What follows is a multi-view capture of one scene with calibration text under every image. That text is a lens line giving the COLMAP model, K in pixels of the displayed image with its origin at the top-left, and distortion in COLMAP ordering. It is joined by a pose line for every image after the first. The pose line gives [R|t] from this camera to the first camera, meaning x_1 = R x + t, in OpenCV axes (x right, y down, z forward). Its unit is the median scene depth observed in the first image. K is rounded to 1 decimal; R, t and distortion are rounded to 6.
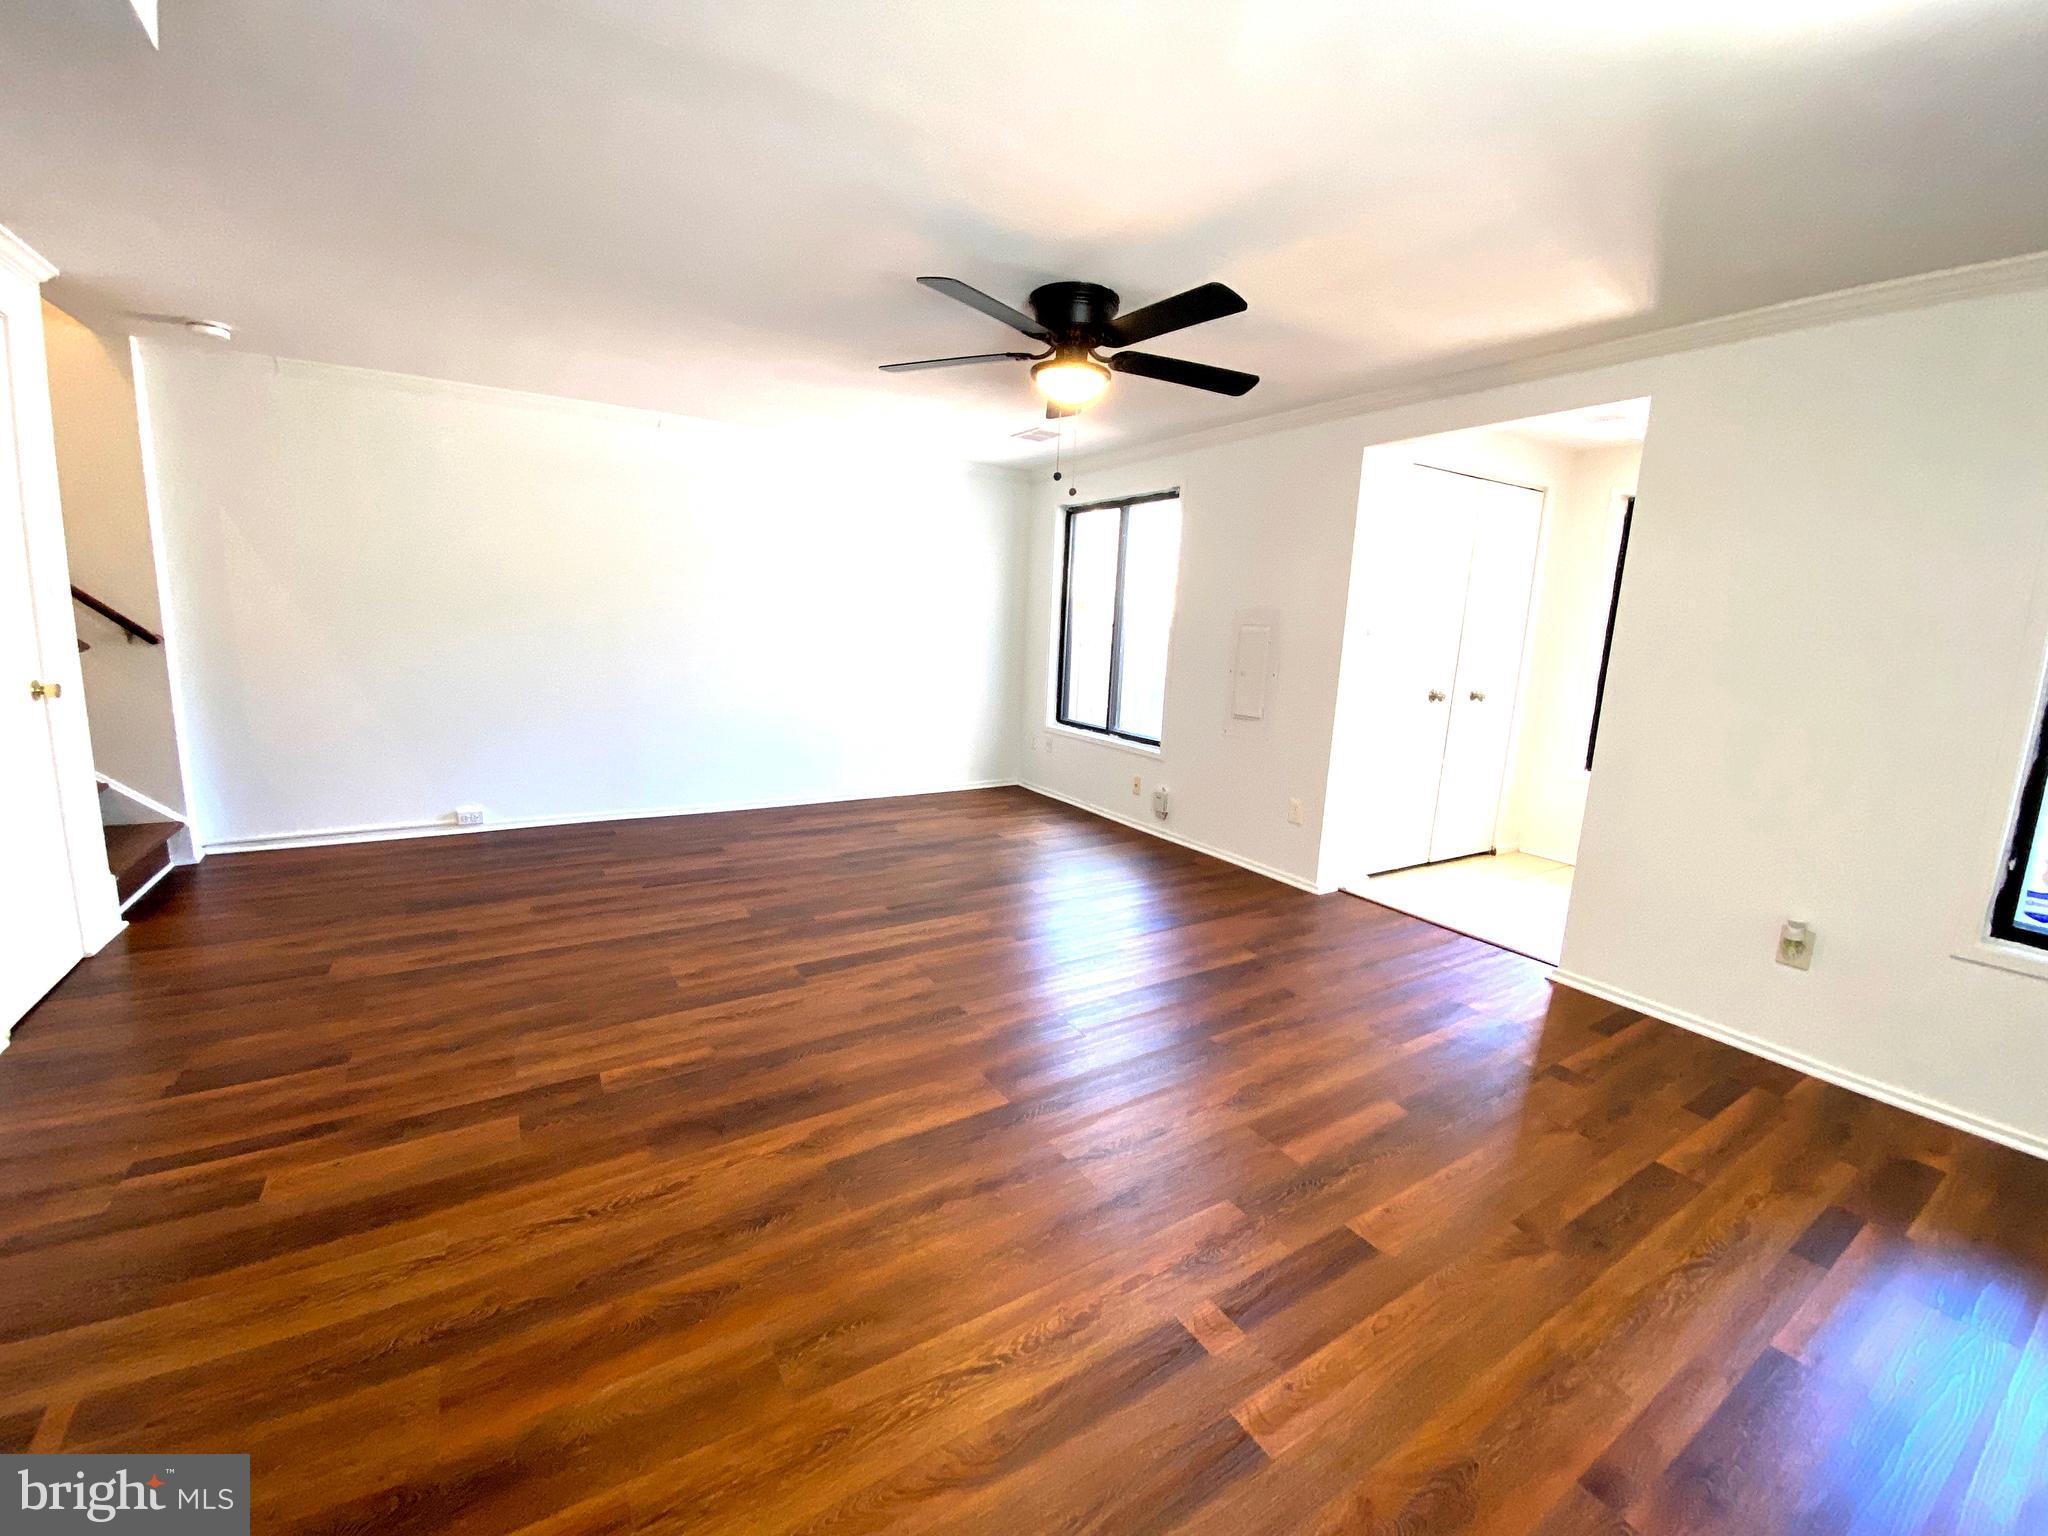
lens RADIAL K [[824.1, 0, 1024.0], [0, 824.1, 768.0], [0, 0, 1]] dist [0.043064, -0.033965]
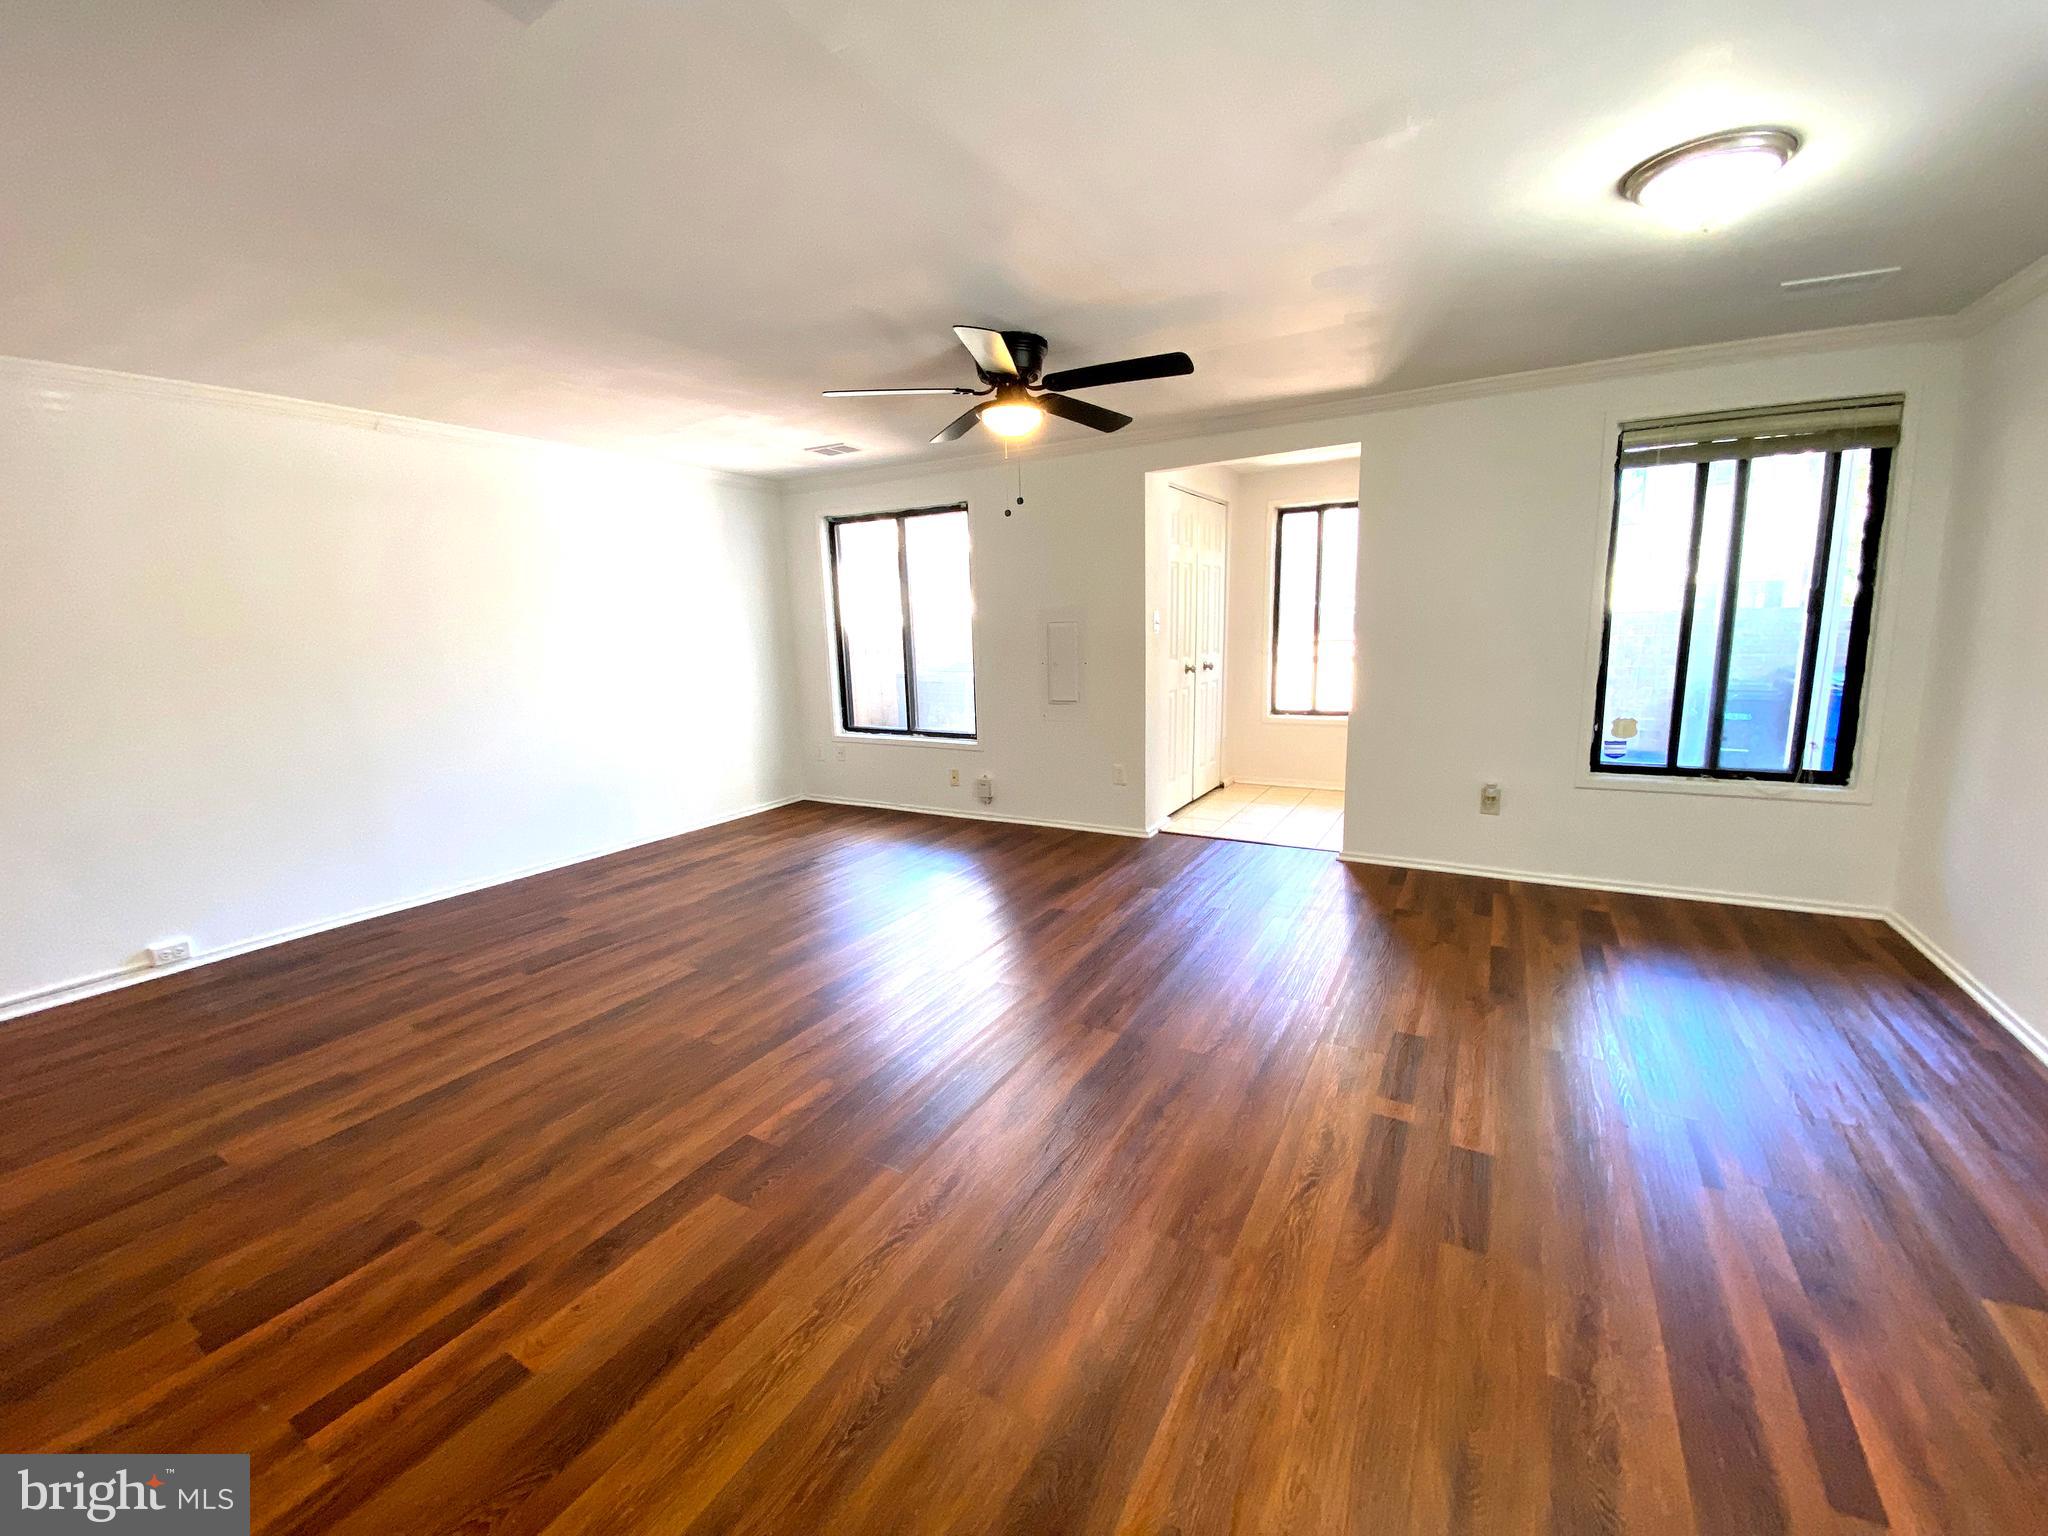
lens RADIAL K [[827.5, 0, 1028.1], [0, 827.5, 762.7], [0, 0, 1]] dist [0.023571, -0.019152]
pose [[0.879474, -0.143976, 0.453648, -0.411003], [0.147441, 0.988676, 0.027940, -0.021183], [-0.452534, 0.042314, 0.890743, -0.002775]]
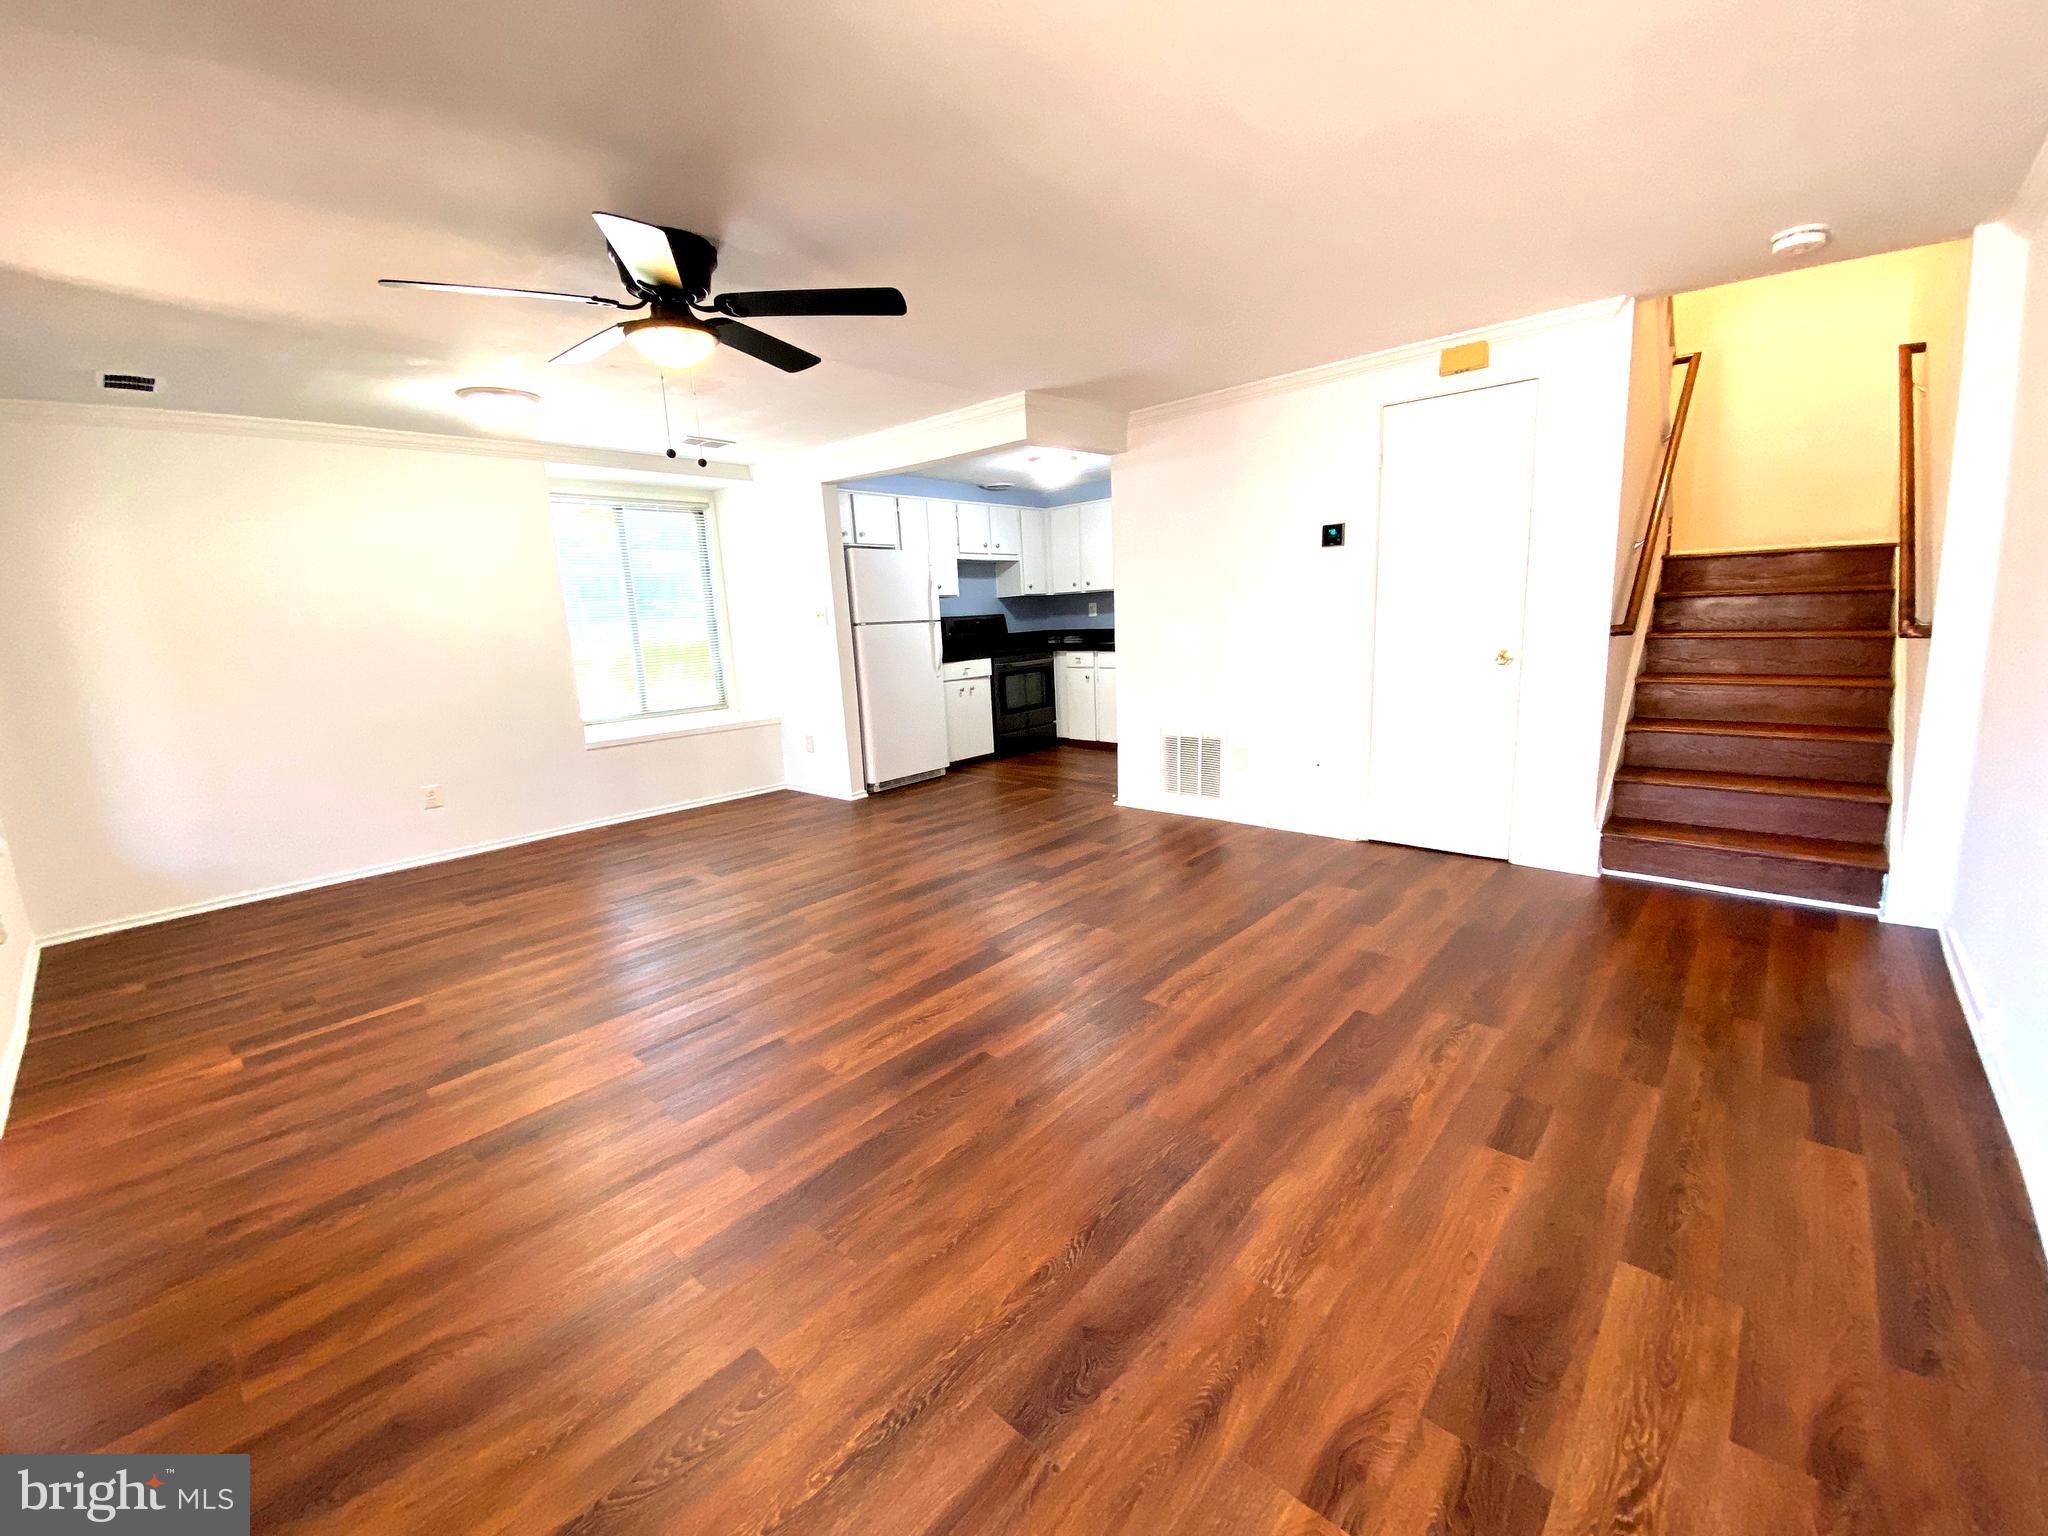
lens RADIAL K [[824.1, 0, 1024.0], [0, 824.1, 768.0], [0, 0, 1]] dist [0.043064, -0.033965]
pose [[-0.963621, 0.058309, -0.260834, -0.038964], [-0.038886, 0.934941, 0.352665, -0.298842], [0.264428, 0.349978, -0.898662, 1.651006]]
